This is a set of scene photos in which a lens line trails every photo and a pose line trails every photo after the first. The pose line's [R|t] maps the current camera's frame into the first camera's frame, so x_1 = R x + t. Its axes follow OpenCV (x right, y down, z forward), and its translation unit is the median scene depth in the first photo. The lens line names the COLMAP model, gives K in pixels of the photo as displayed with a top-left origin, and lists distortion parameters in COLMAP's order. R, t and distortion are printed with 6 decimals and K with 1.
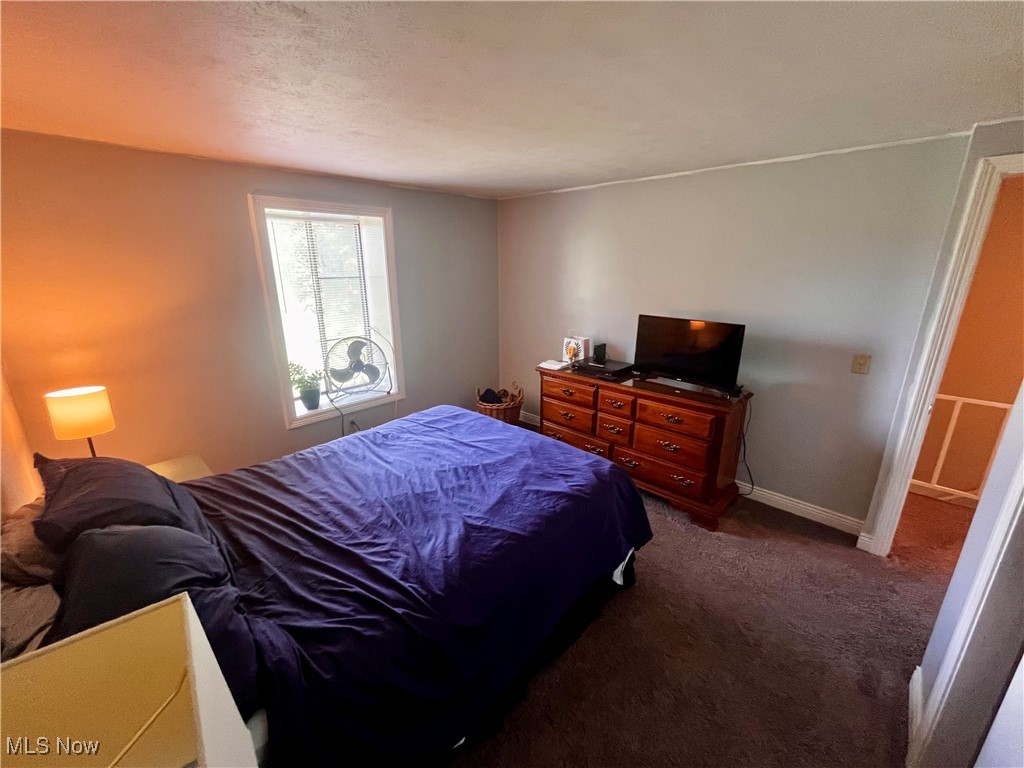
lens RADIAL K [[415.8, 0, 510.5], [0, 415.8, 383.3], [0, 0, 1]] dist [-0.001295, -0.000270]
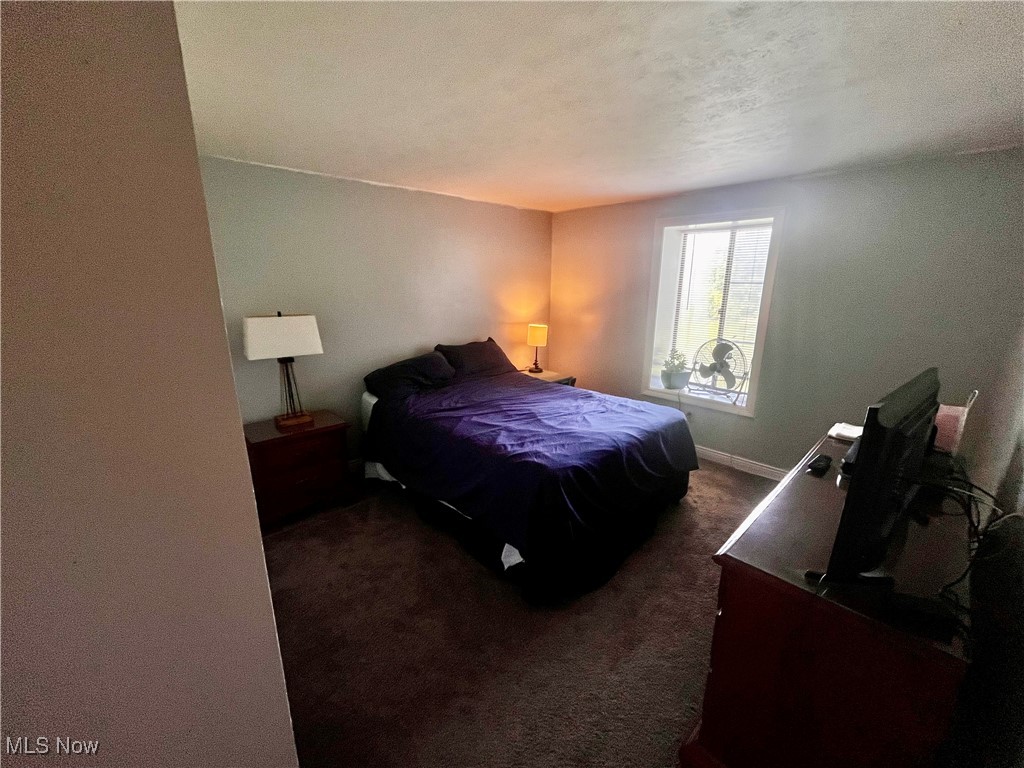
lens RADIAL K [[415.8, 0, 510.5], [0, 415.8, 383.3], [0, 0, 1]] dist [-0.001295, -0.000270]
pose [[-0.062405, 0.242198, -0.968218, 0.896353], [-0.279554, 0.927034, 0.249914, -0.157323], [0.958100, 0.286265, 0.009856, 0.681246]]
